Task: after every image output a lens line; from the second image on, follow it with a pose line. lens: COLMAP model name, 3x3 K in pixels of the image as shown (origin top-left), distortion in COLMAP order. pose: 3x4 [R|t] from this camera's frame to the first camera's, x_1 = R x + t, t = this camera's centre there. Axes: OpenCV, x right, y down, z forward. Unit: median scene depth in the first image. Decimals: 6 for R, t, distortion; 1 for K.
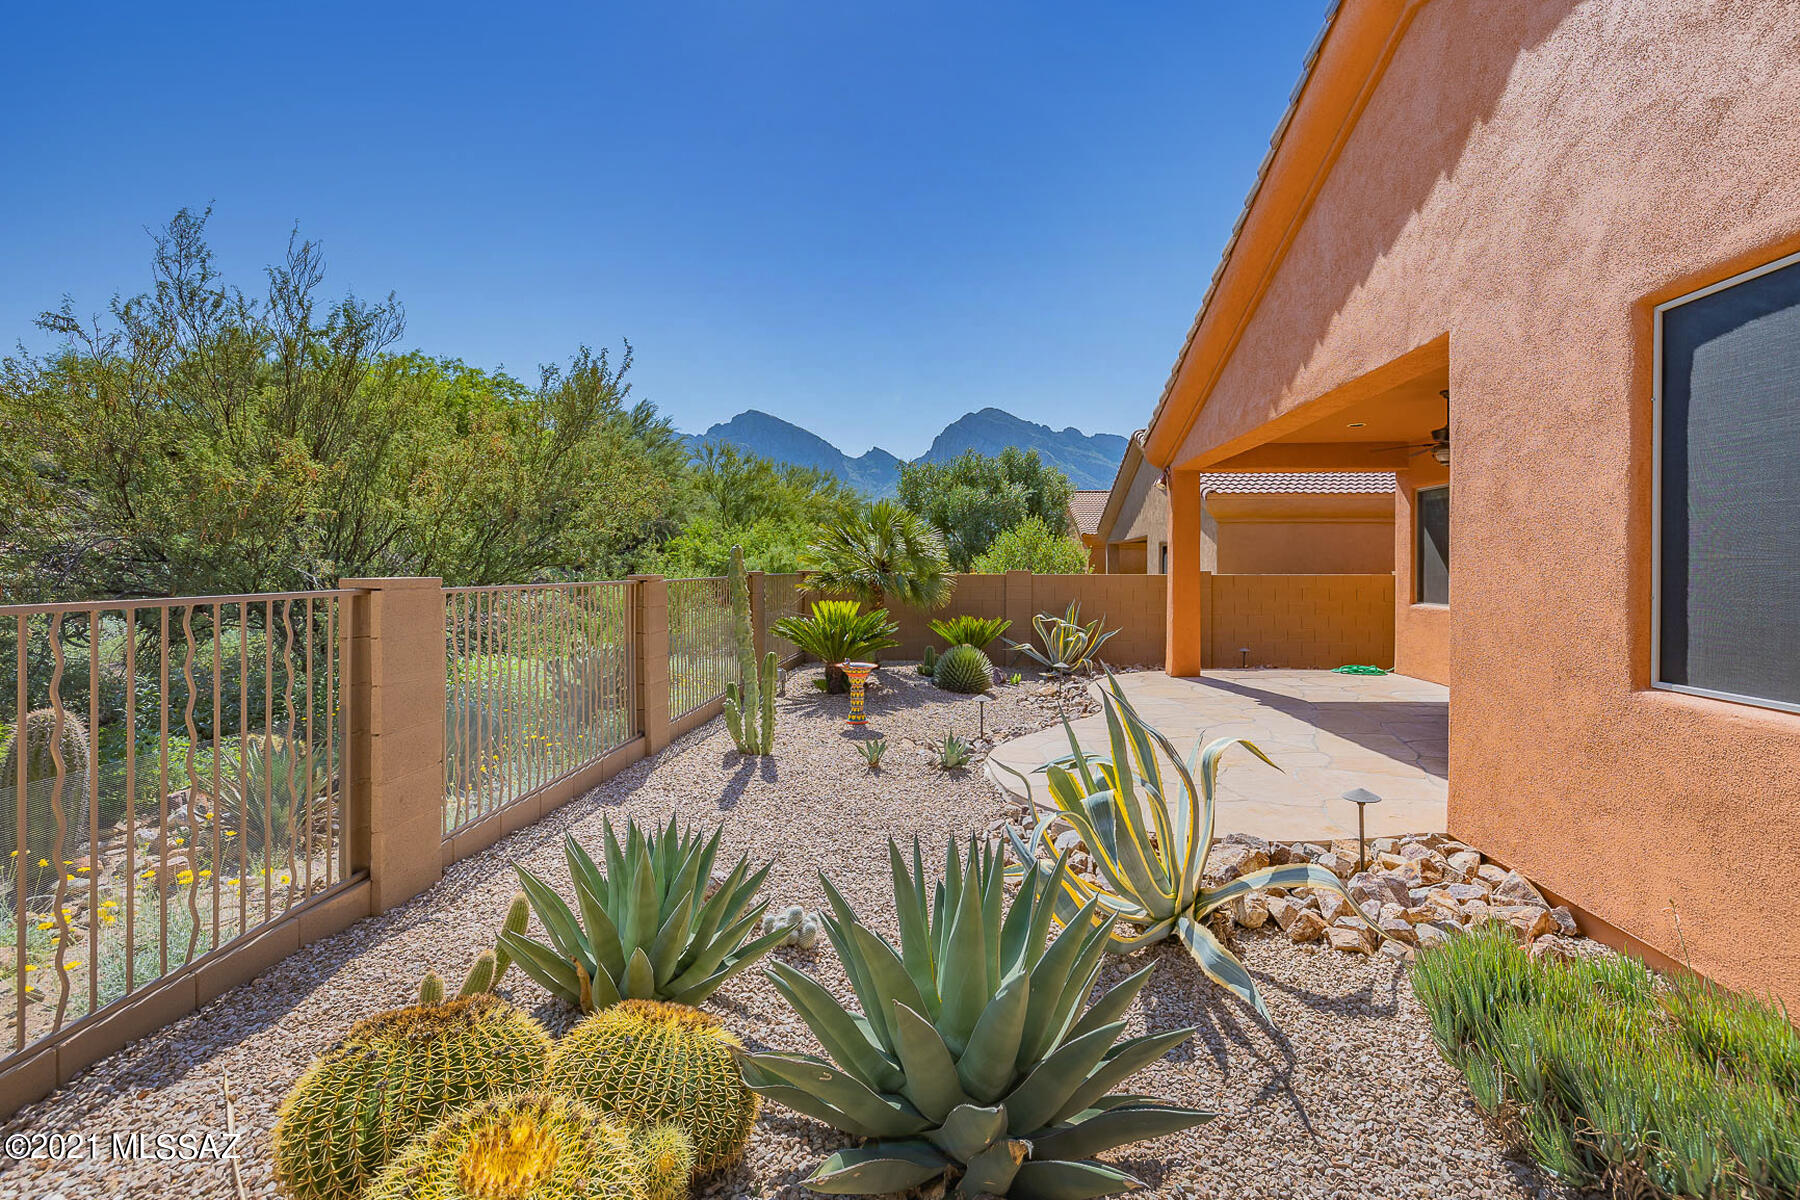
lens RADIAL K [[762.1, 0, 900.4], [0, 762.1, 576.4], [0, 0, 1]] dist [0.000213, 0.000664]
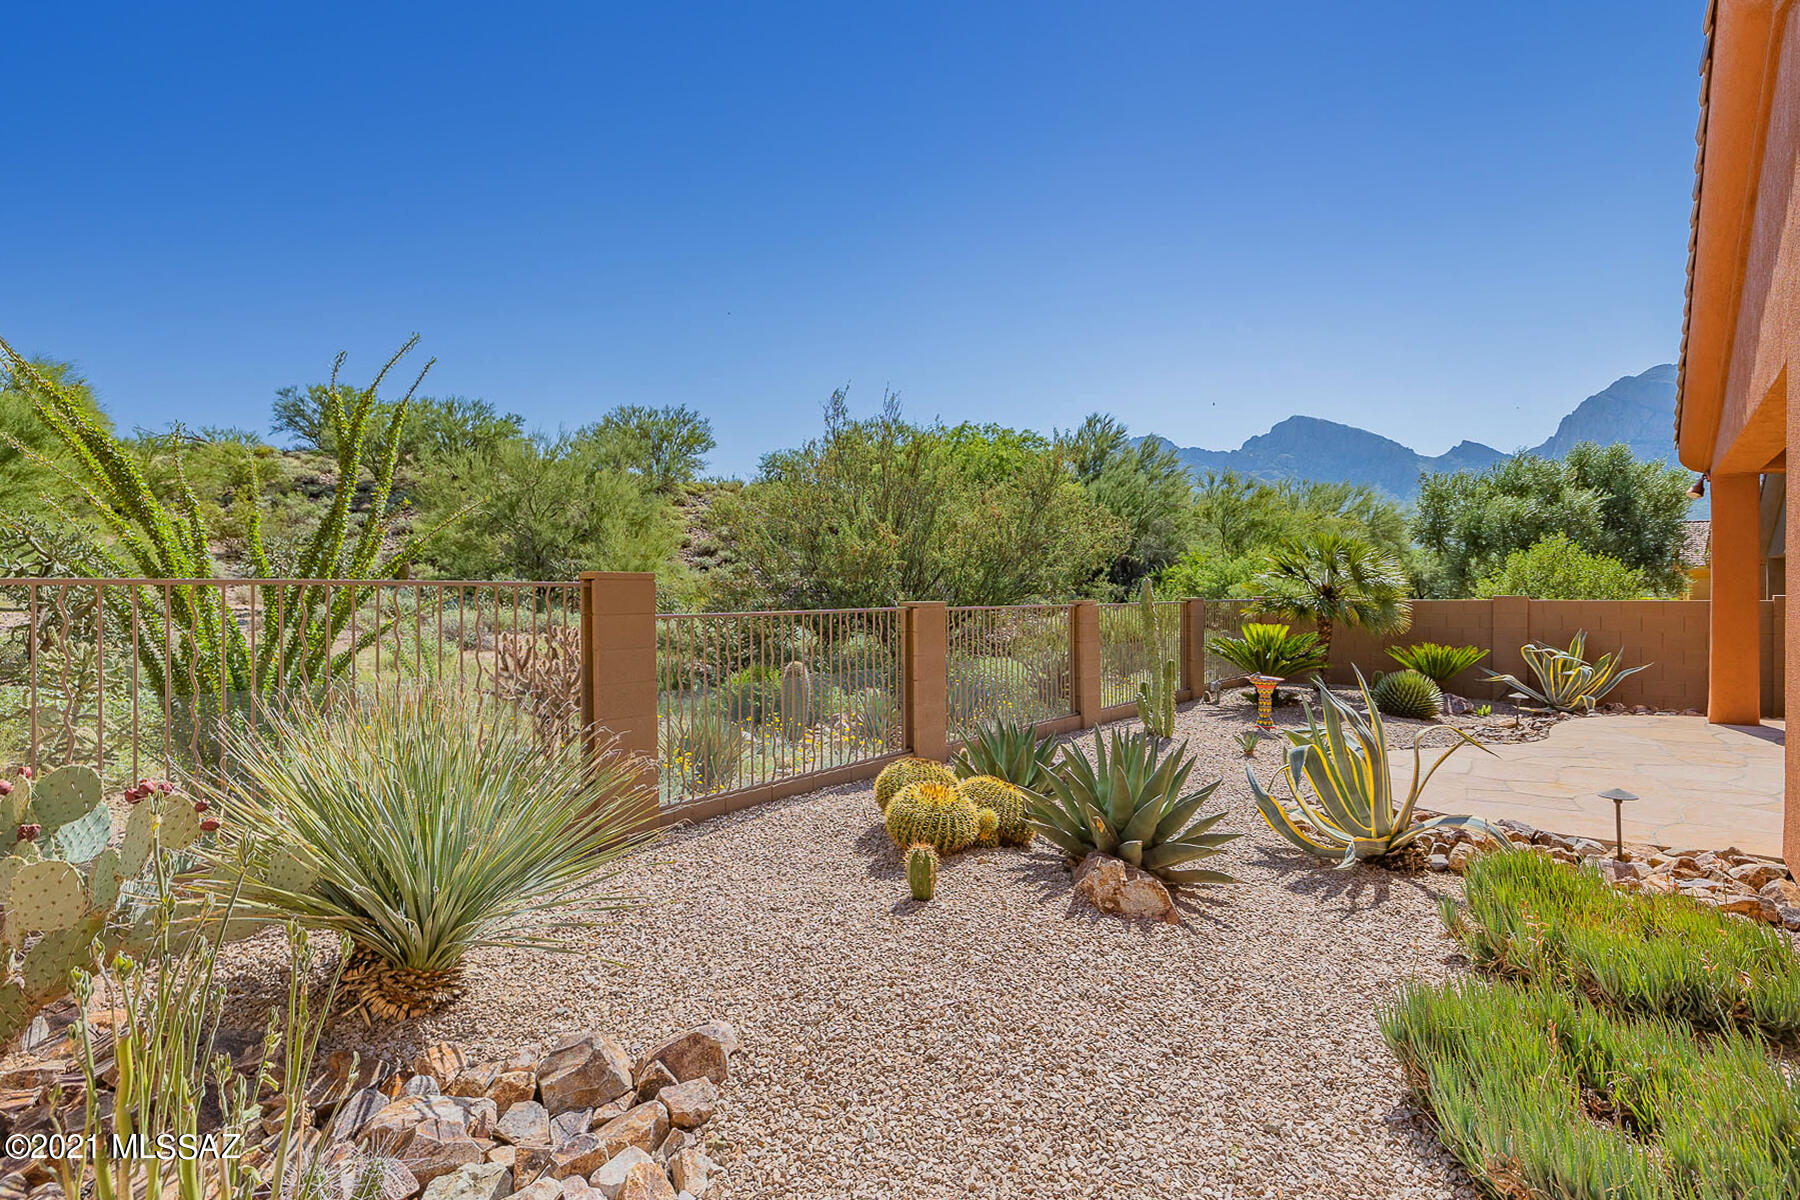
lens RADIAL K [[795.2, 0, 931.2], [0, 795.2, 587.4], [0, 0, 1]] dist [0.001809, 0.000515]
pose [[0.813662, -0.009748, -0.581257, 0.266719], [-0.002129, 0.999803, -0.019748, 0.003643], [0.581335, 0.017306, 0.813480, -0.321628]]
